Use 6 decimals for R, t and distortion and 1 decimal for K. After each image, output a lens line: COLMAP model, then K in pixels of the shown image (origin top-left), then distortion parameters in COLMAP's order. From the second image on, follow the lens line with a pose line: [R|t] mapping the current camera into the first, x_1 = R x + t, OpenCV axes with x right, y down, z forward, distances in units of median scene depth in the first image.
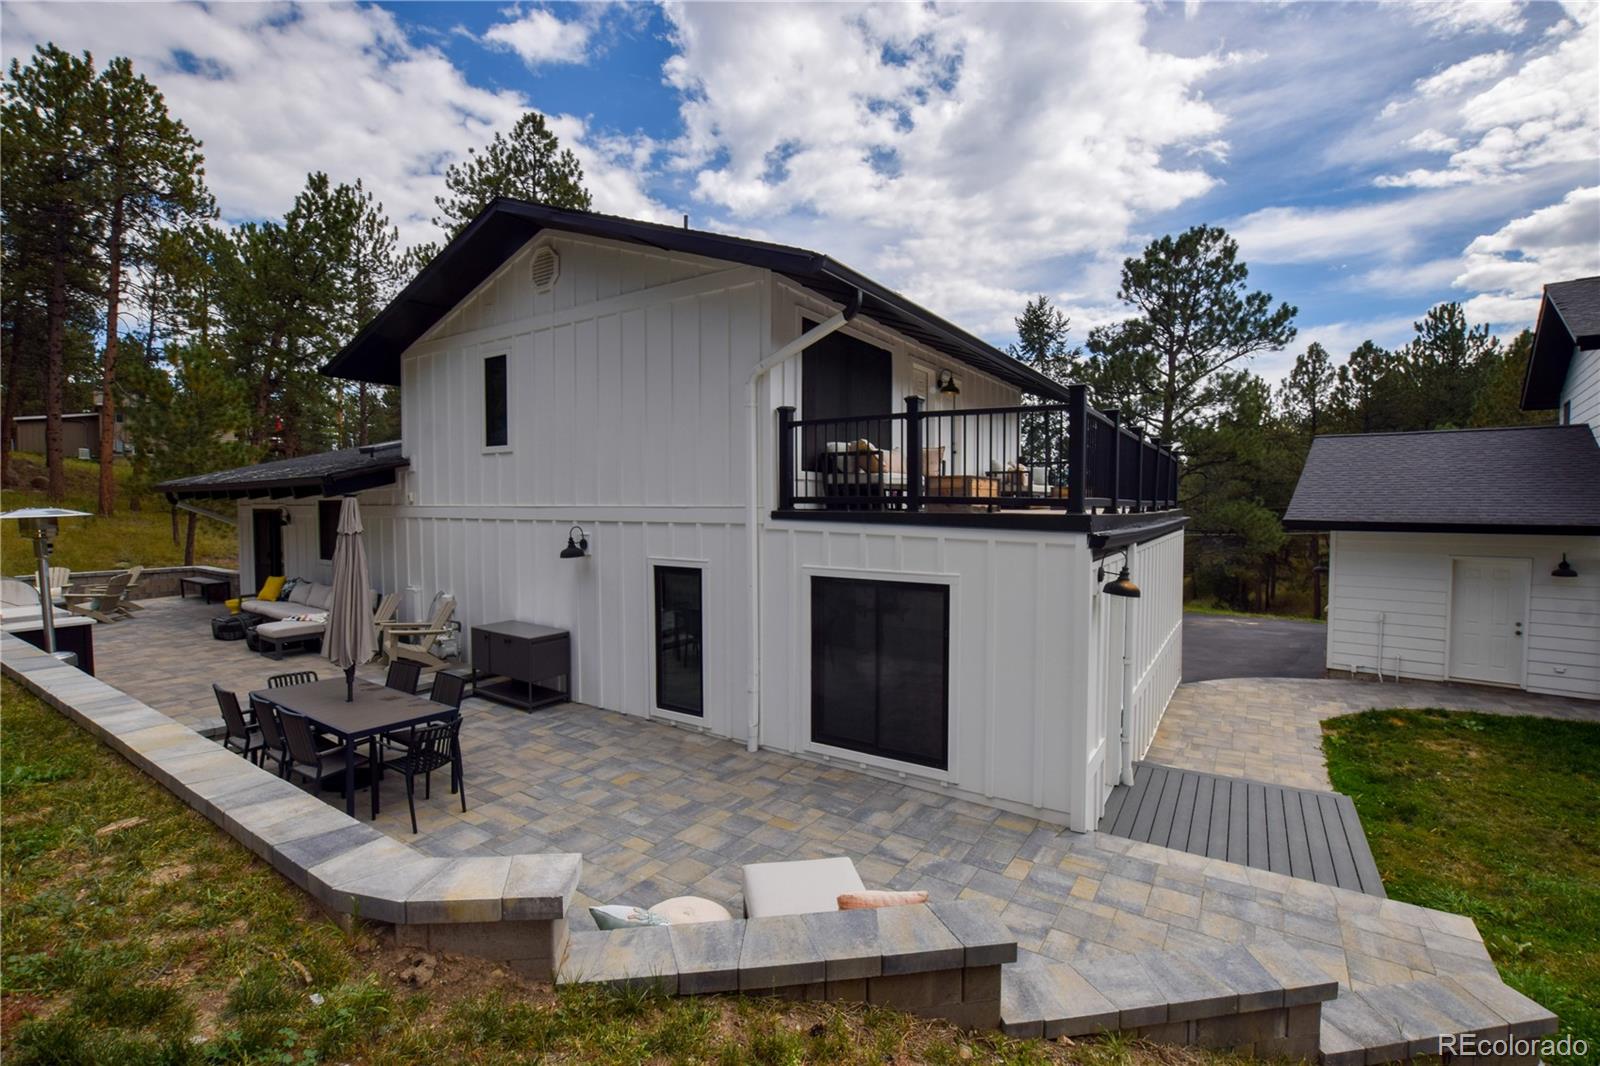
lens RADIAL K [[705.8, 0, 799.9], [0, 705.8, 531.5], [0, 0, 1]] dist [-0.026321, 0.000391]
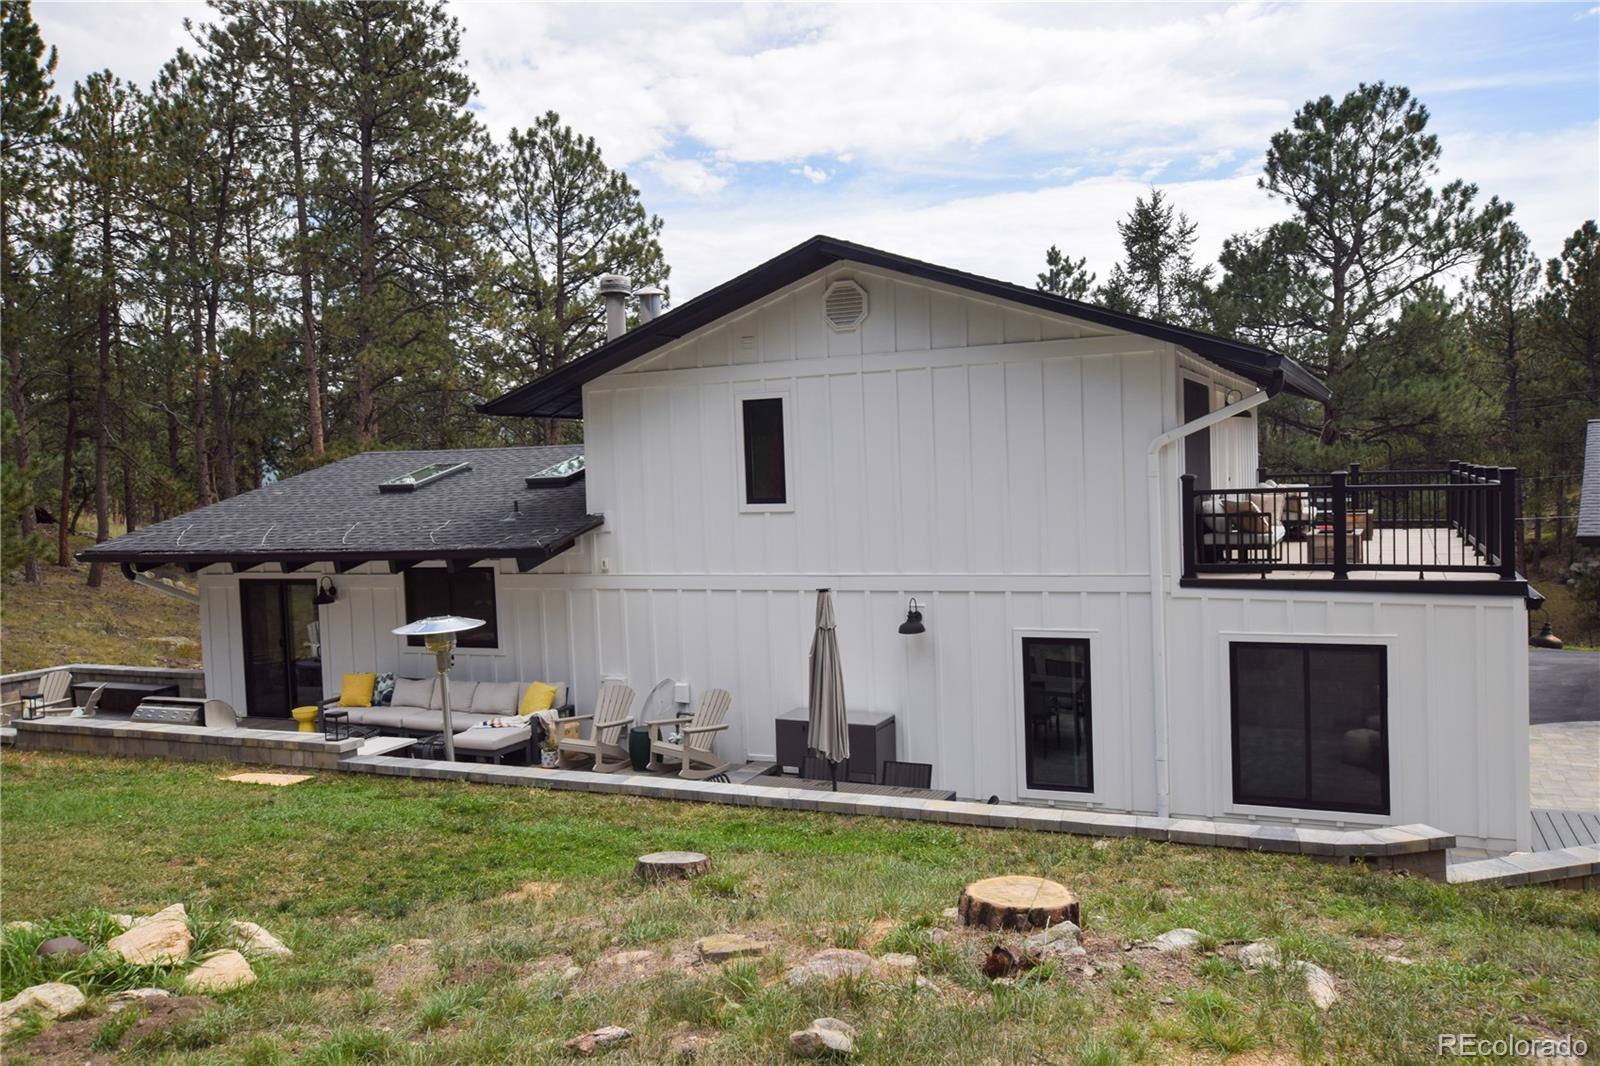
lens RADIAL K [[1273.3, 0, 797.3], [0, 1273.3, 521.6], [0, 0, 1]] dist [0.024228, 0.007821]
pose [[0.987708, -0.043143, 0.150238, -0.219136], [0.043428, 0.999056, 0.001386, -0.035409], [-0.150156, 0.005156, 0.988649, -0.185578]]
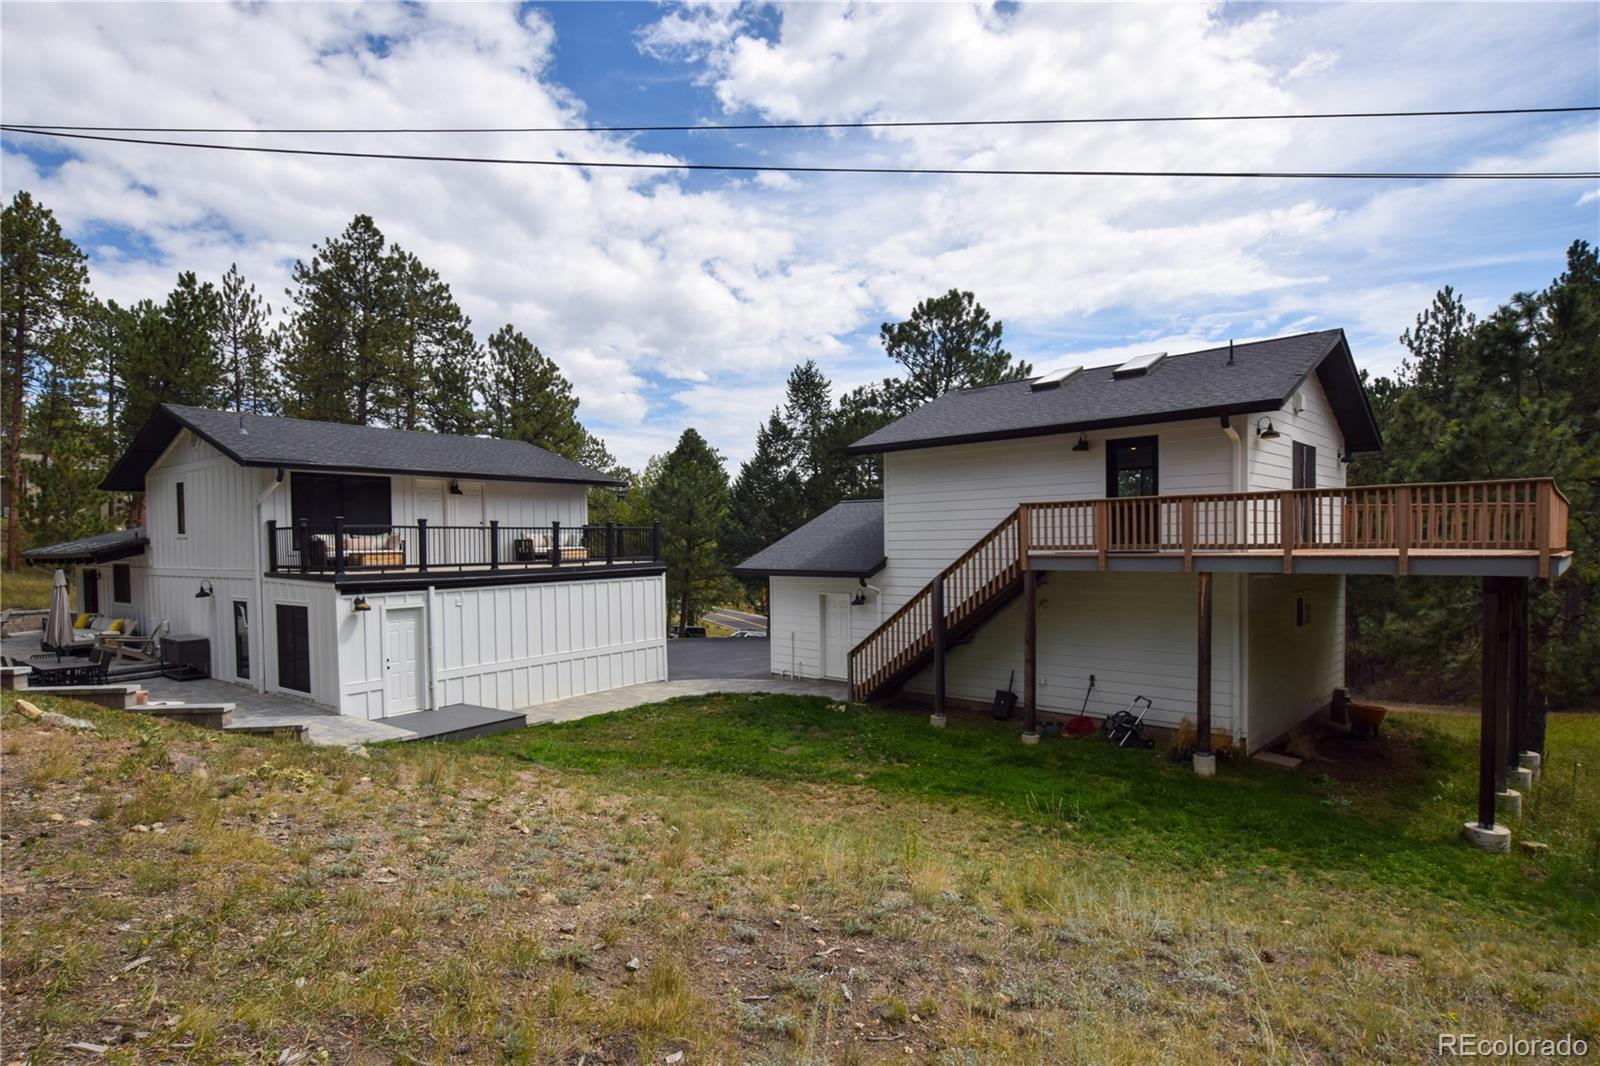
lens RADIAL K [[899.4, 0, 798.9], [0, 899.4, 575.6], [0, 0, 1]] dist [-0.002648, -0.014604]
pose [[0.995255, -0.003471, -0.097235, 0.456082], [0.002362, 0.999931, -0.011520, 0.003506], [0.097269, 0.011235, 0.995195, -0.368452]]
